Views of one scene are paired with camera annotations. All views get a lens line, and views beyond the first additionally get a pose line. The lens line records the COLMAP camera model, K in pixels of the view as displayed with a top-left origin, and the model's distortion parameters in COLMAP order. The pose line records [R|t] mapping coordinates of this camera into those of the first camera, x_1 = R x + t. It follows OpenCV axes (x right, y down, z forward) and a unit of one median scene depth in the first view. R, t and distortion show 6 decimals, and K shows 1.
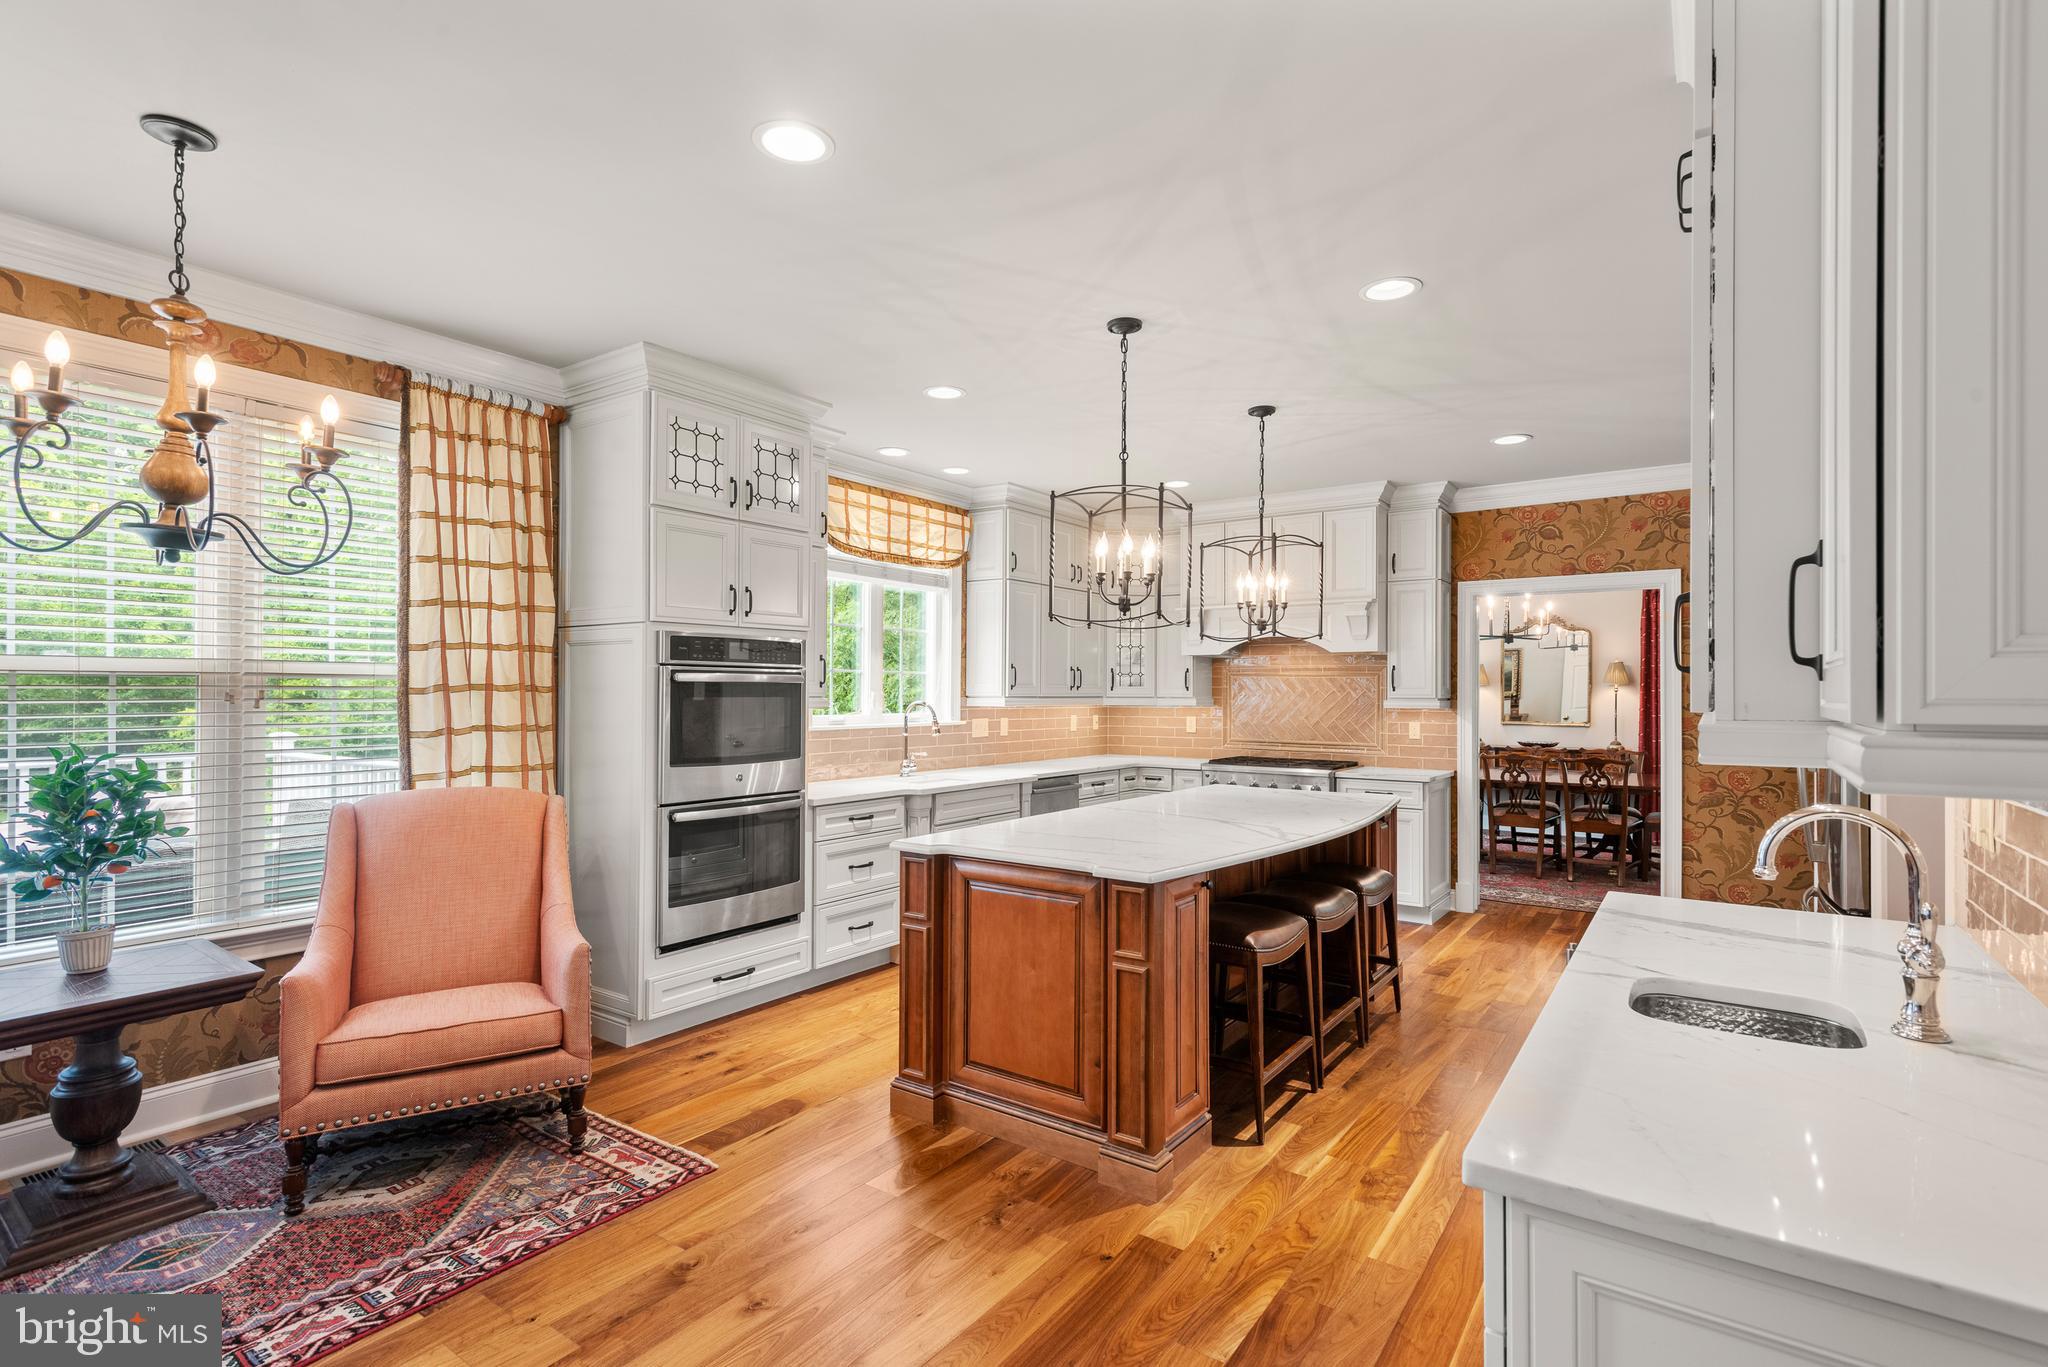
lens RADIAL K [[982.9, 0, 1022.7], [0, 982.9, 687.6], [0, 0, 1]] dist [0.000315, 0.000008]
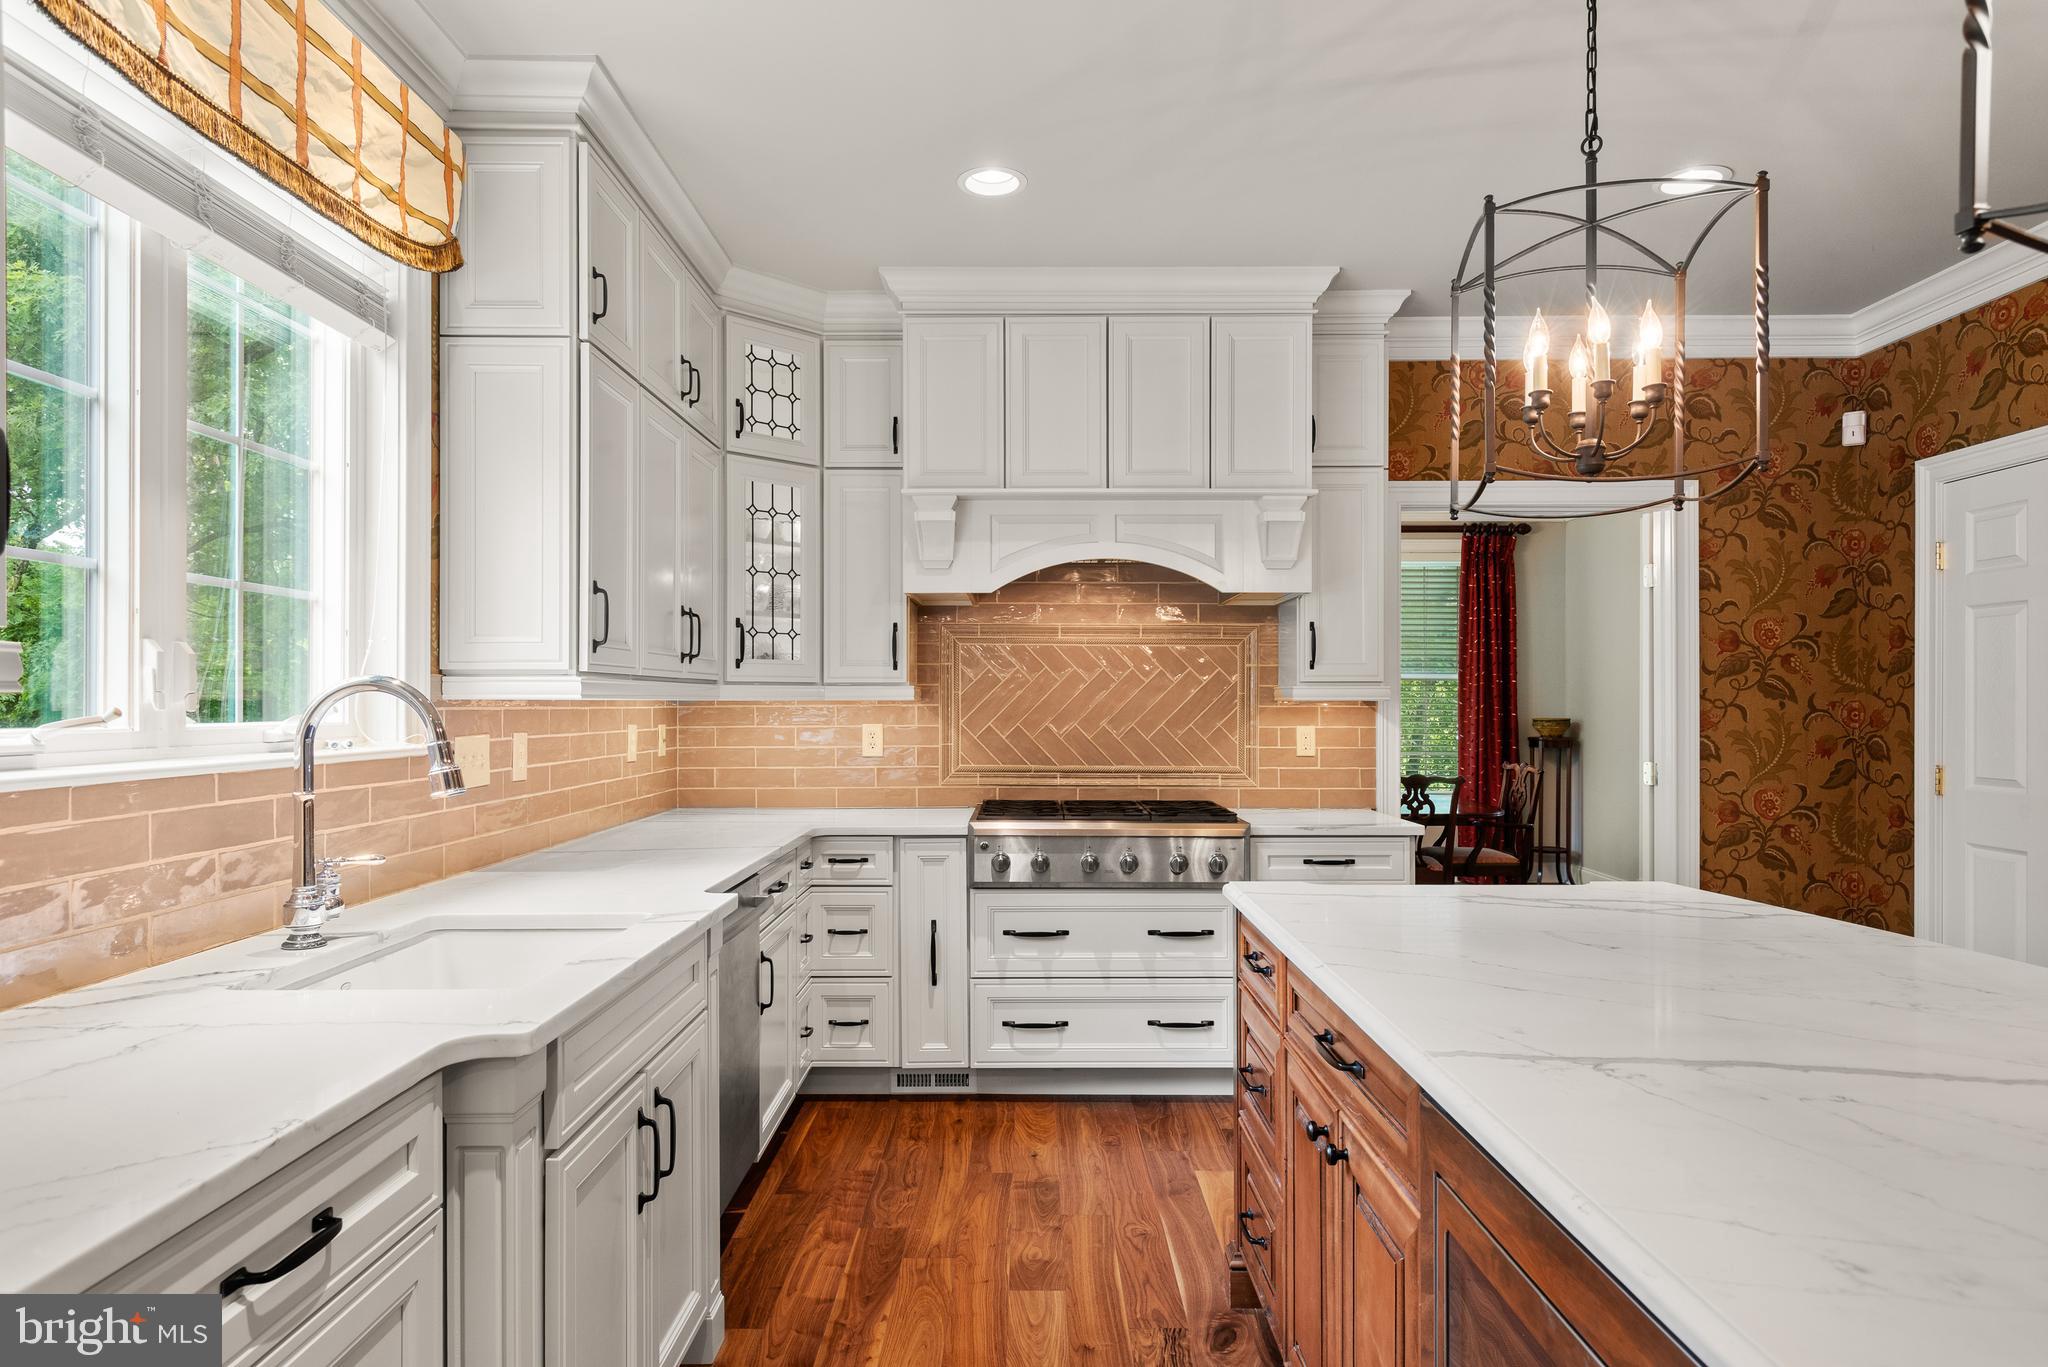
lens RADIAL K [[1201.7, 0, 1031.0], [0, 1201.7, 695.2], [0, 0, 1]] dist [0.006732, 0.000804]
pose [[0.809091, -0.000473, 0.587683, -0.139523], [0.000668, 1.000000, -0.000114, 0.017752], [-0.587682, 0.000485, 0.809092, 0.550947]]
